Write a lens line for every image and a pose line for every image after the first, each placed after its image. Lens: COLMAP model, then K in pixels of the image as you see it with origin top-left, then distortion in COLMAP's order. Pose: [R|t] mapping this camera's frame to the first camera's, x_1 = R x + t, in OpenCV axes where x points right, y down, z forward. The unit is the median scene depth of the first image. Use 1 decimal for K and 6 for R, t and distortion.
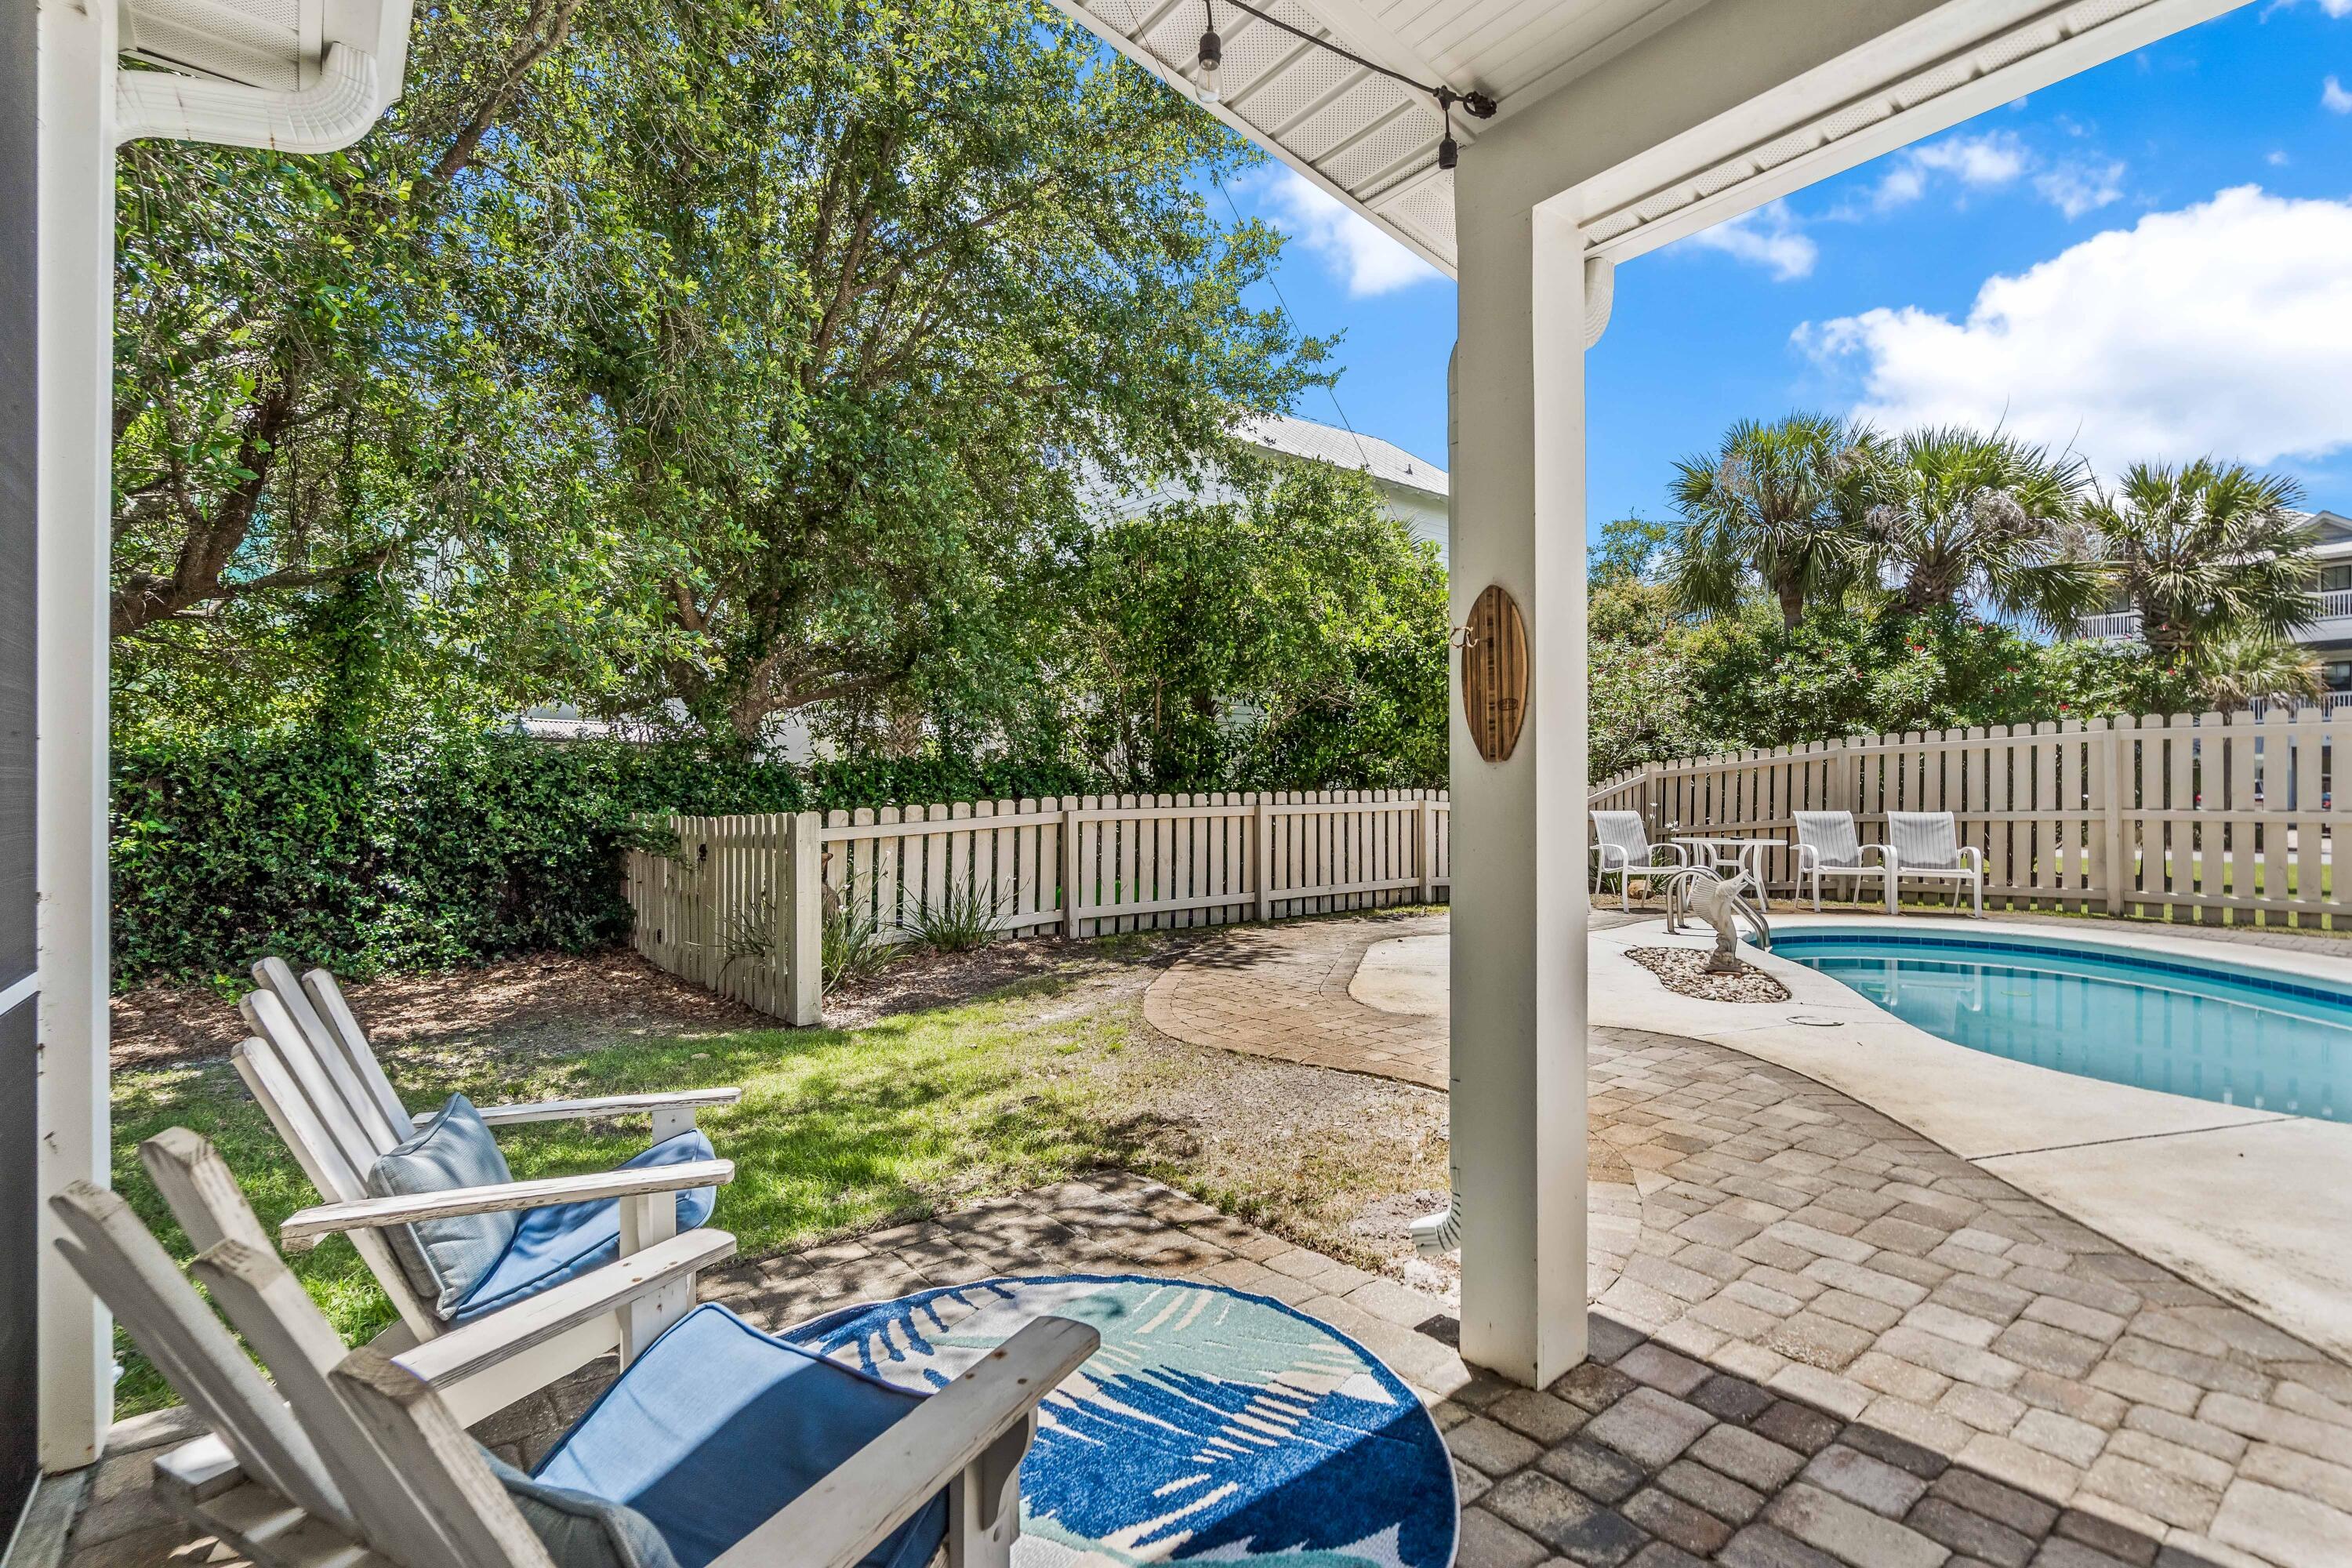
lens RADIAL K [[1107.2, 0, 1142.3], [0, 1107.2, 790.6], [0, 0, 1]] dist [-0.007193, 0.005231]
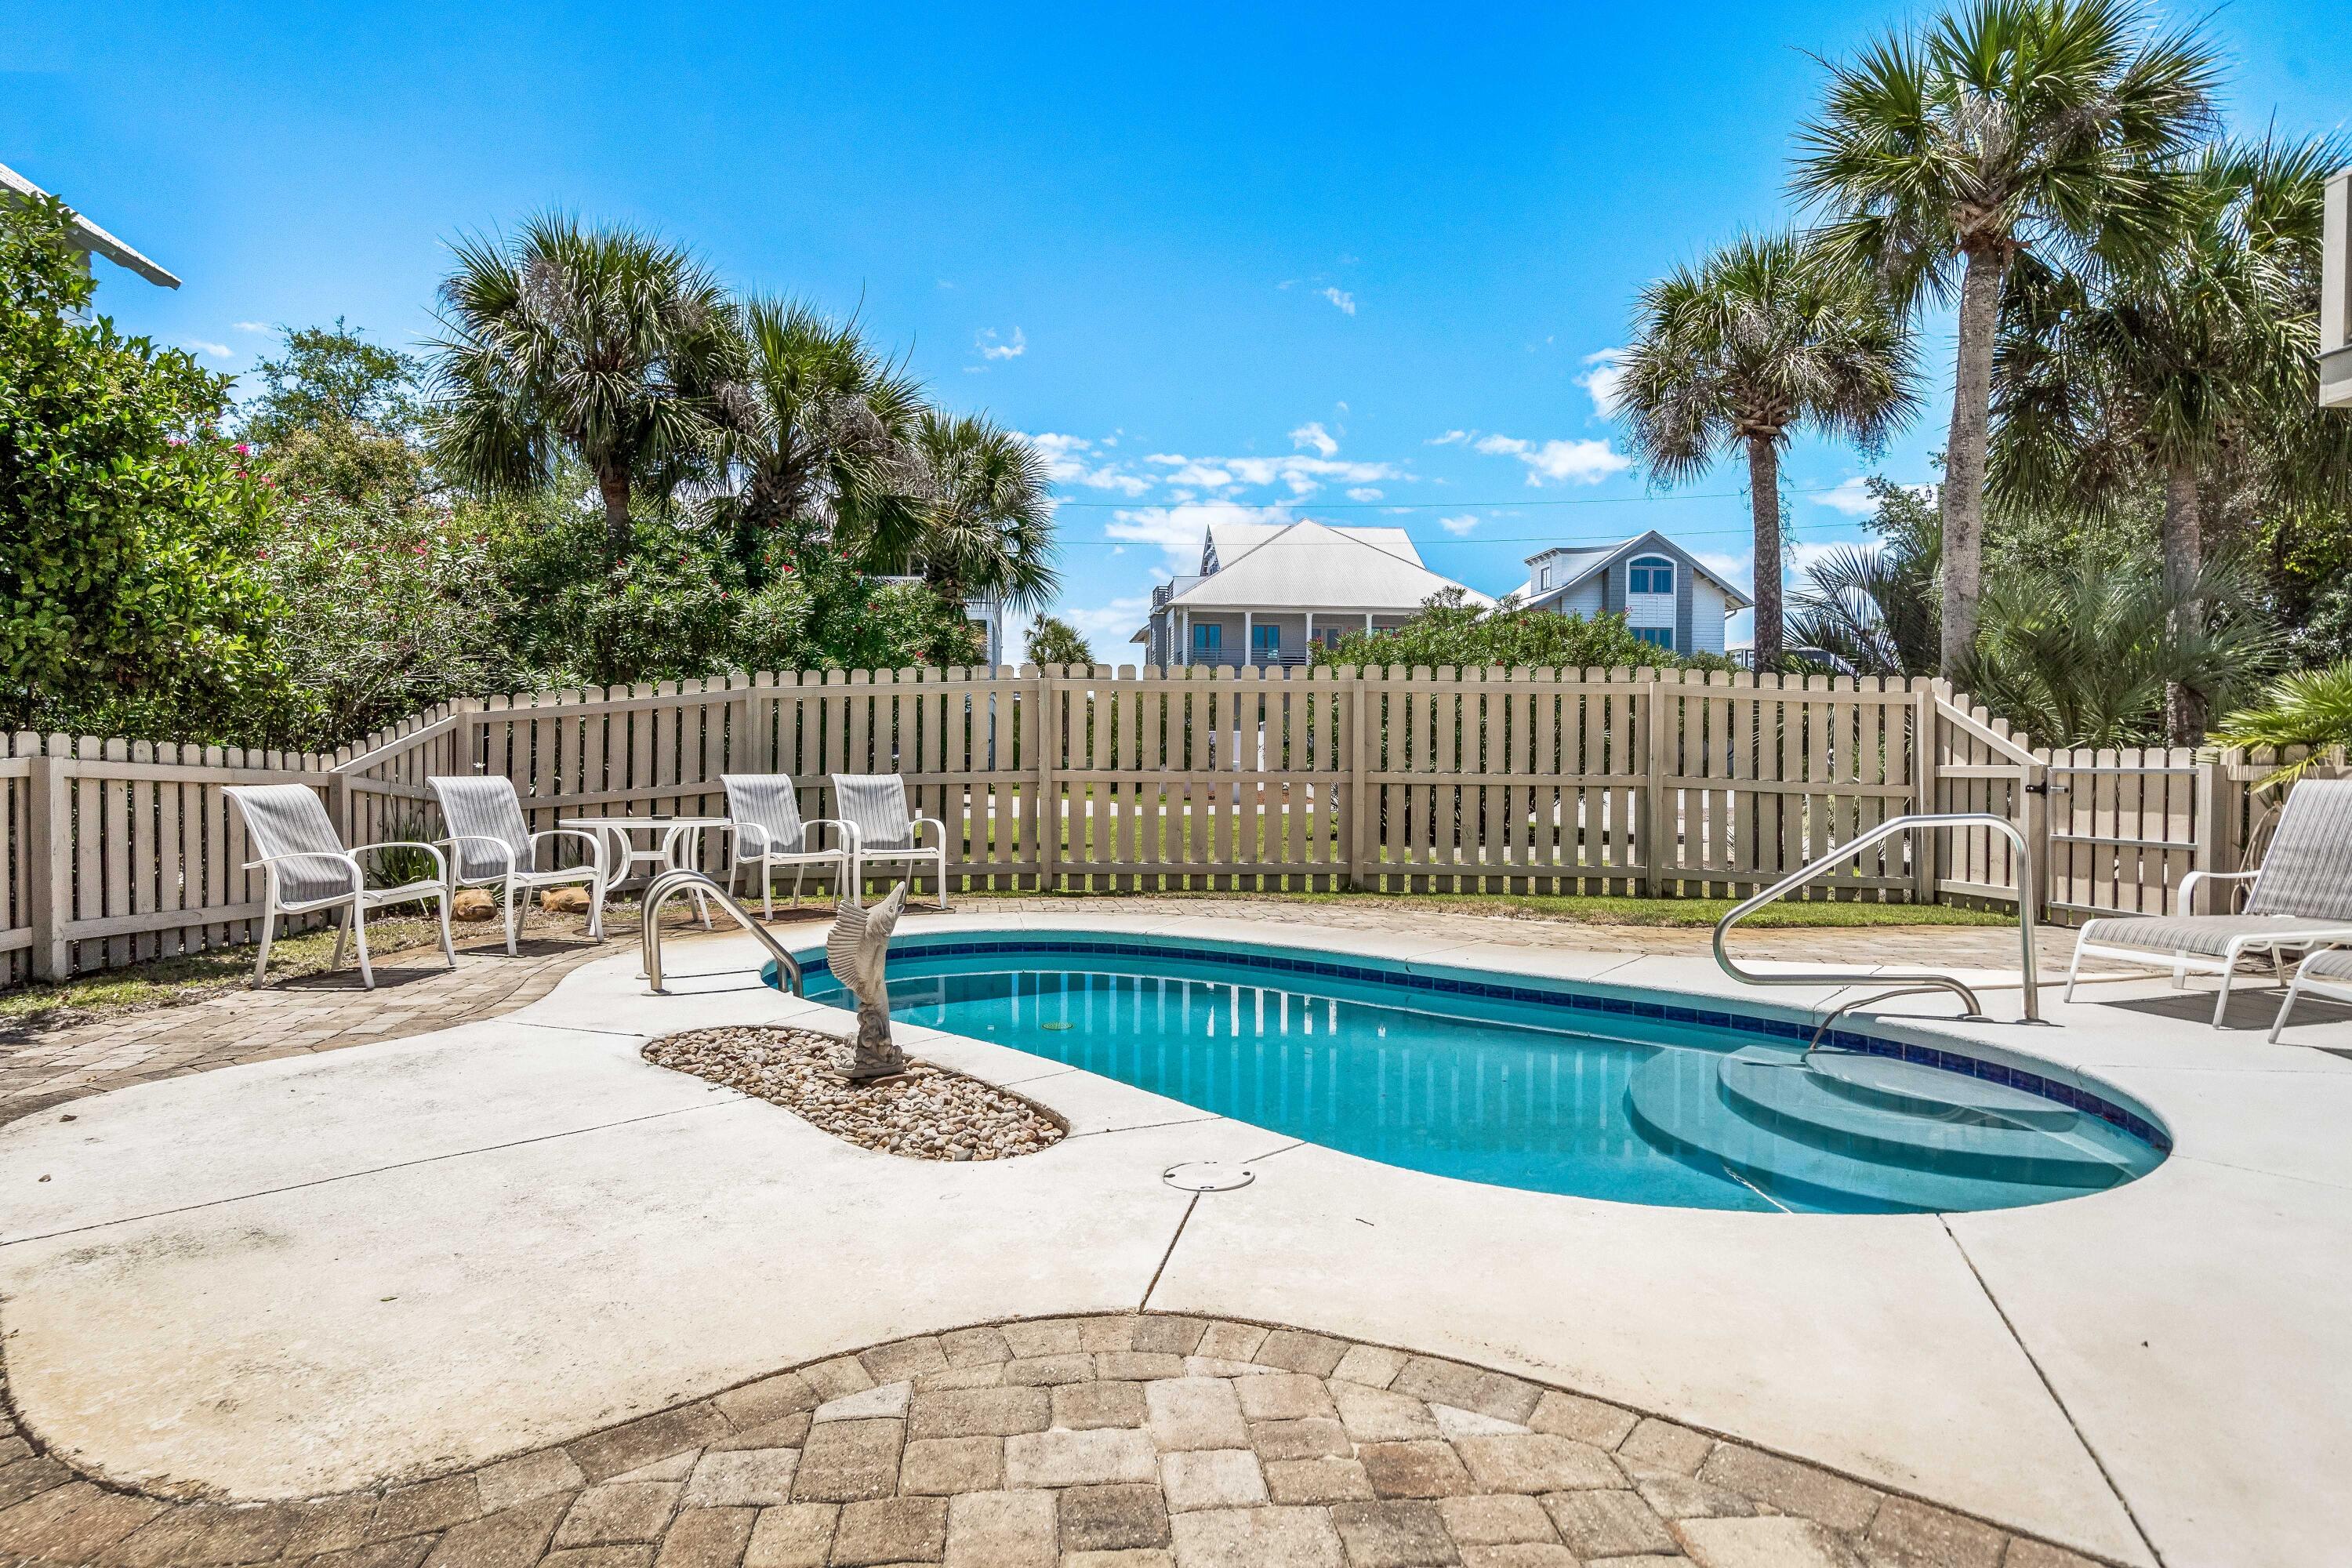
lens RADIAL K [[1336.0, 0, 1177.6], [0, 1336.0, 772.4], [0, 0, 1]] dist [0.008440, -0.000349]
pose [[0.520905, -0.007229, 0.853584, 0.025547], [-0.009766, 0.999848, 0.014428, 0.002733], [-0.853559, -0.015852, 0.520755, 0.316652]]
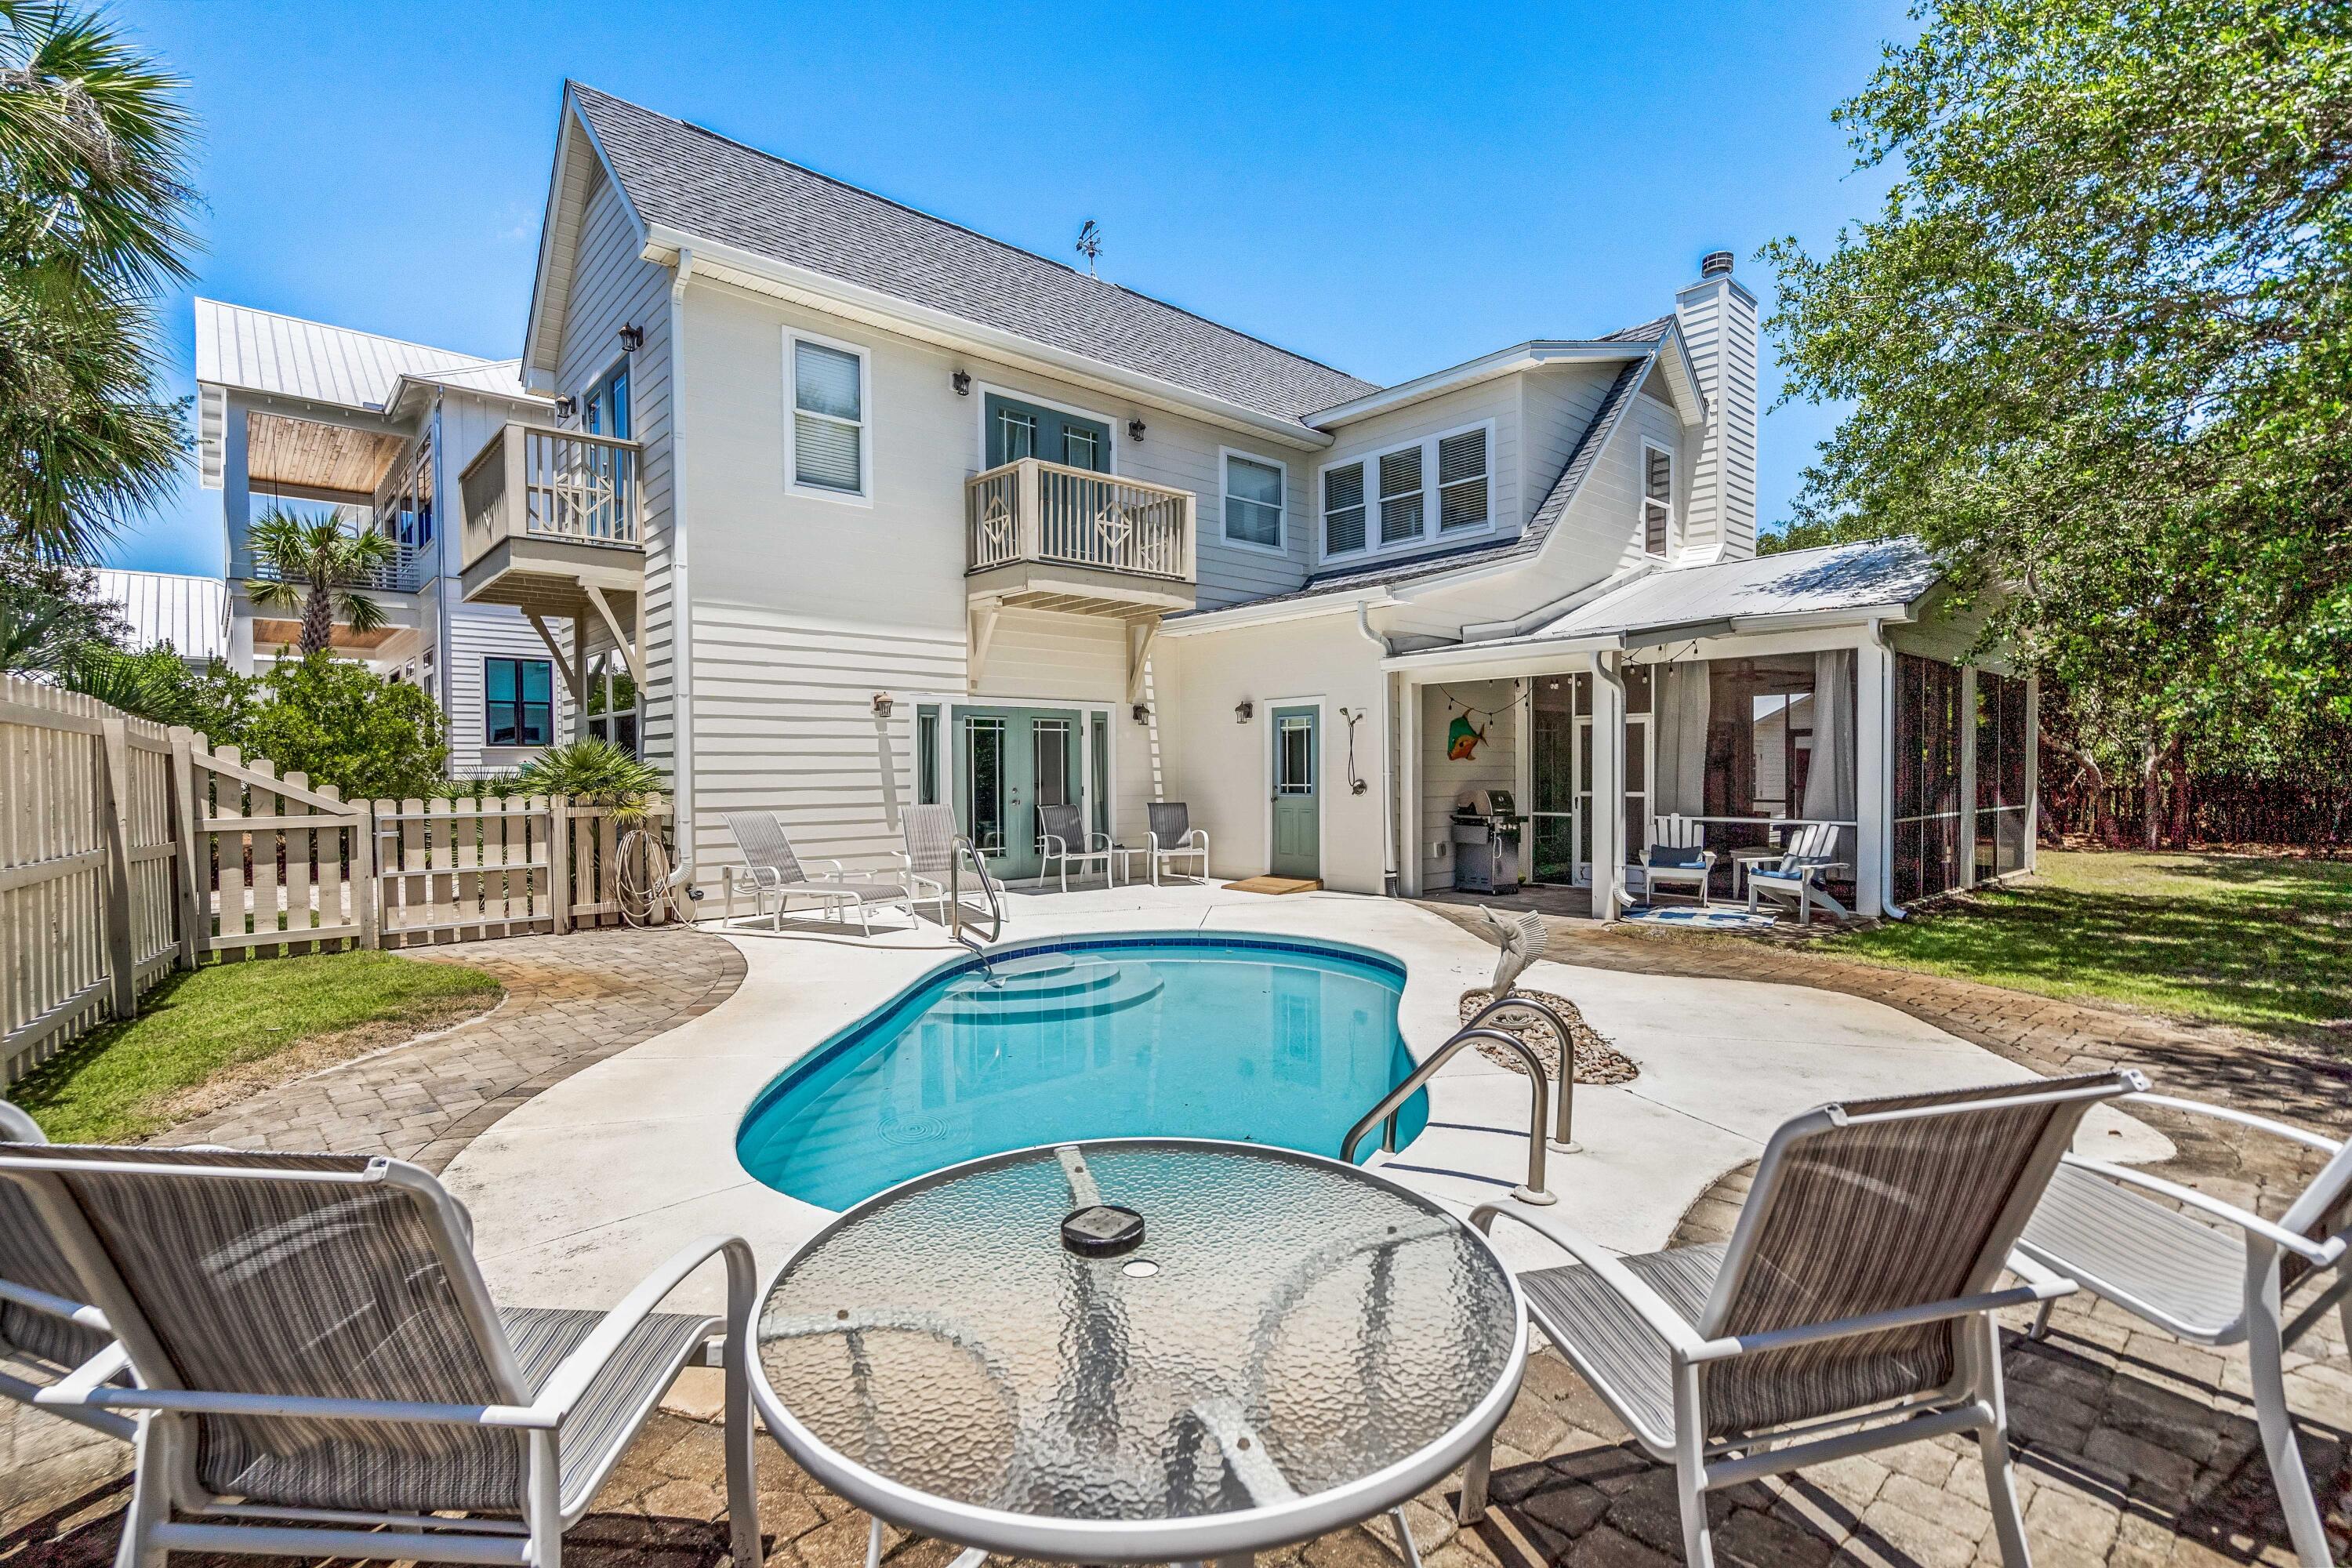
lens RADIAL K [[1107.2, 0, 1156.2], [0, 1107.2, 794.9], [0, 0, 1]] dist [-0.007193, 0.005231]
pose [[-0.997151, 0.009041, -0.074888, 0.522722], [0.007872, 0.999843, 0.015884, -0.016512], [0.075020, 0.015249, -0.997065, 1.120496]]
